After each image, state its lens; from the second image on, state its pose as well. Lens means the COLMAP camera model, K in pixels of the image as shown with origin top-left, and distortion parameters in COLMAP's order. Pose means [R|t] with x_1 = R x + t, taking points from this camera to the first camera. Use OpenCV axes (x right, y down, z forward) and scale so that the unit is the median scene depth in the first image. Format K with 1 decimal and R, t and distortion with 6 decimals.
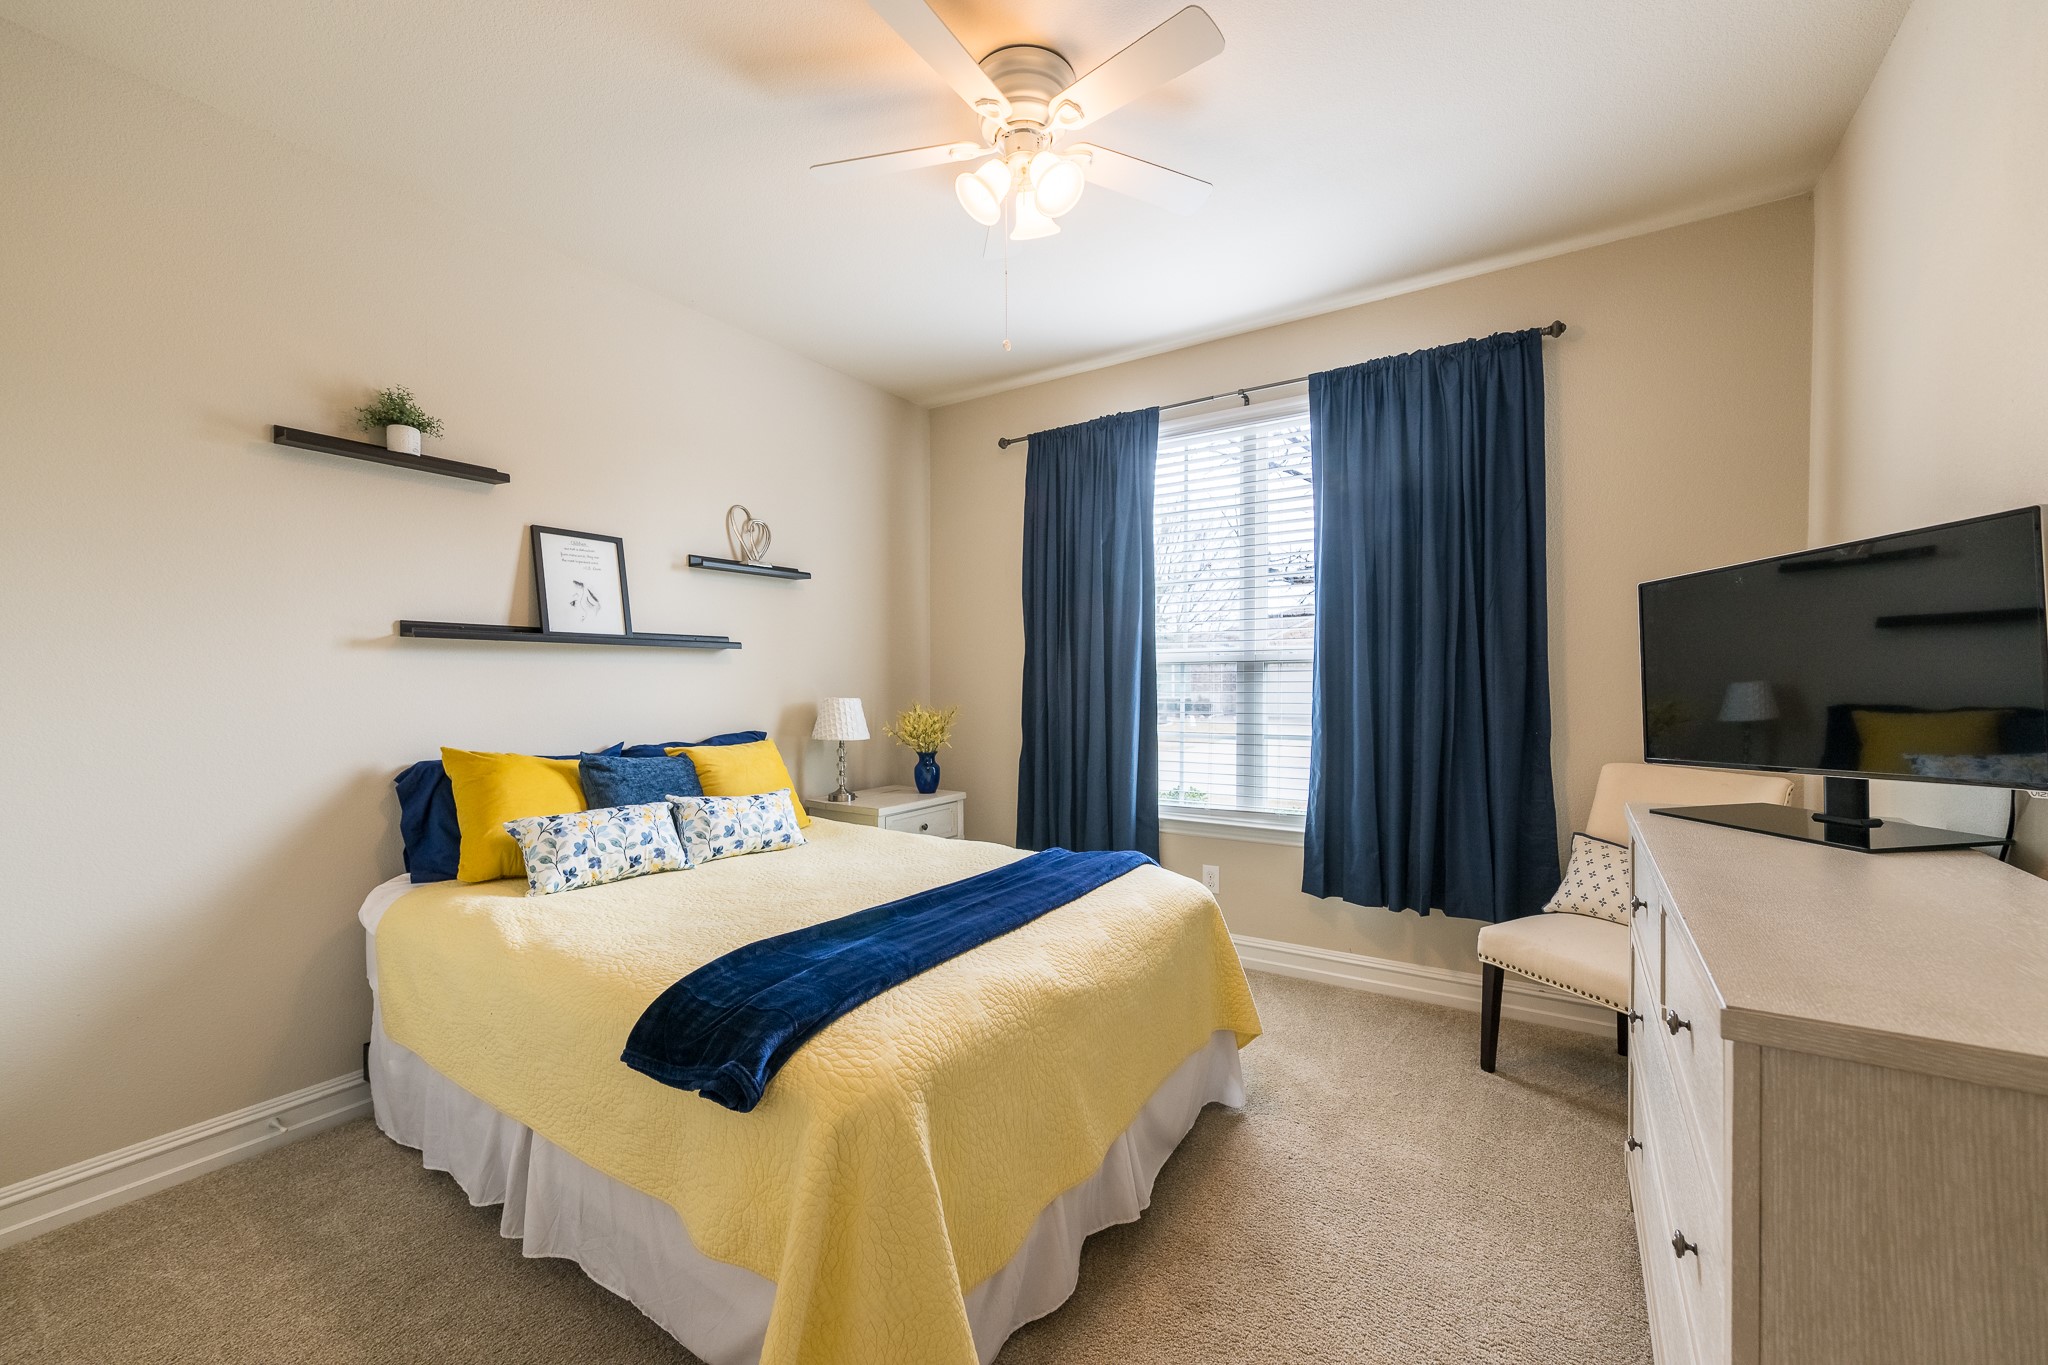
lens RADIAL K [[840.5, 0, 1023.1], [0, 840.5, 679.6], [0, 0, 1]] dist [0.000018, -0.000379]
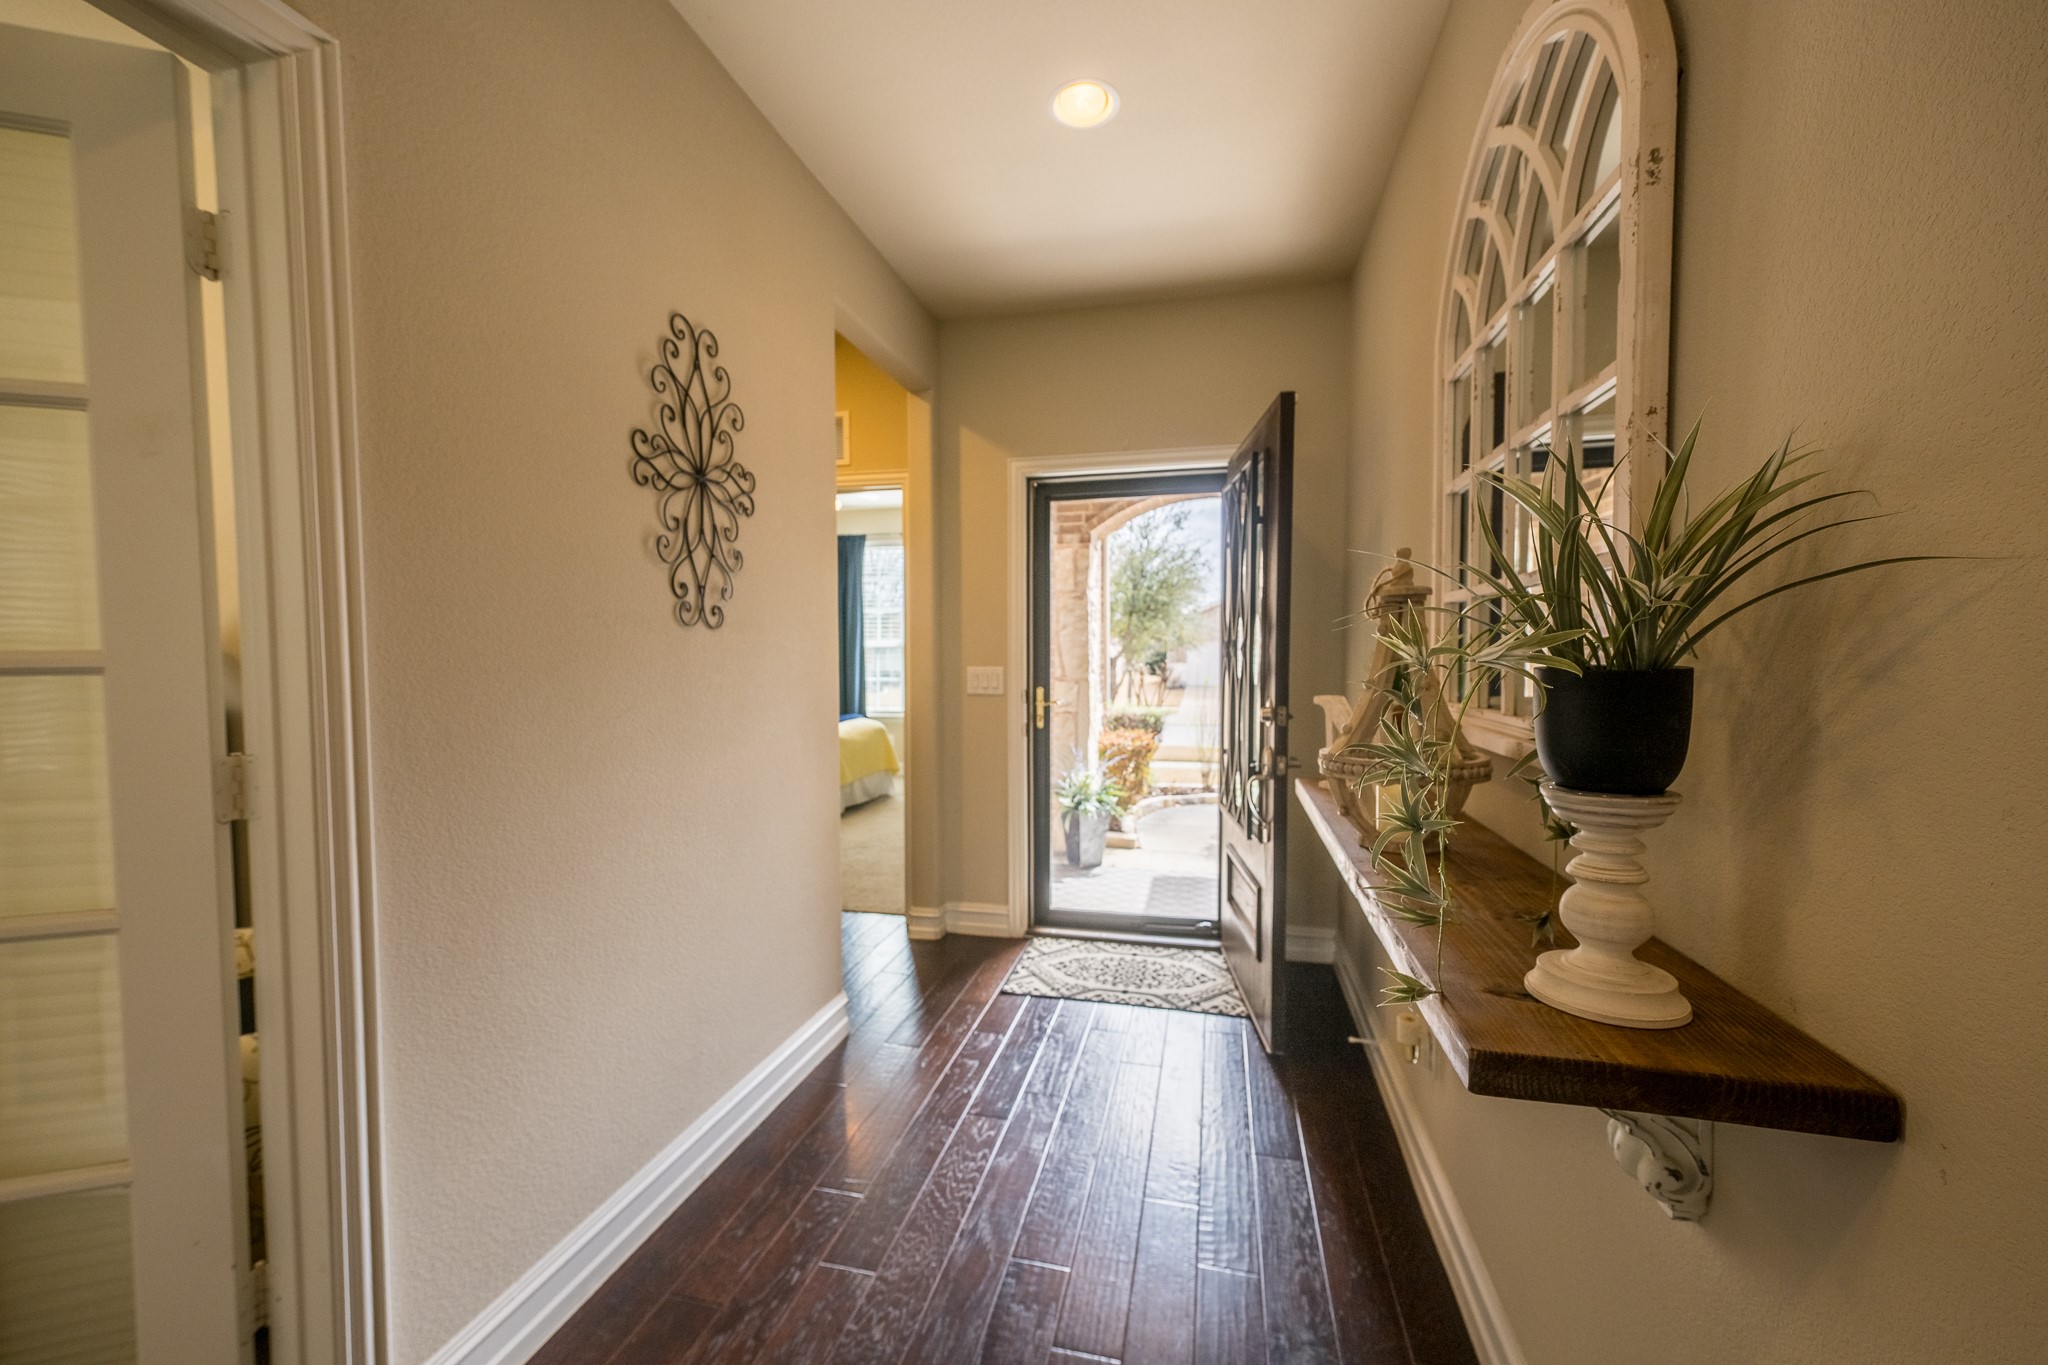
lens RADIAL K [[840.5, 0, 1019.9], [0, 840.5, 685.9], [0, 0, 1]] dist [0.000018, -0.000379]
pose [[0.942300, -0.007594, 0.334685, -0.241154], [-0.005989, 0.999200, 0.039535, -0.006921], [-0.334717, -0.039259, 0.941501, -1.487143]]
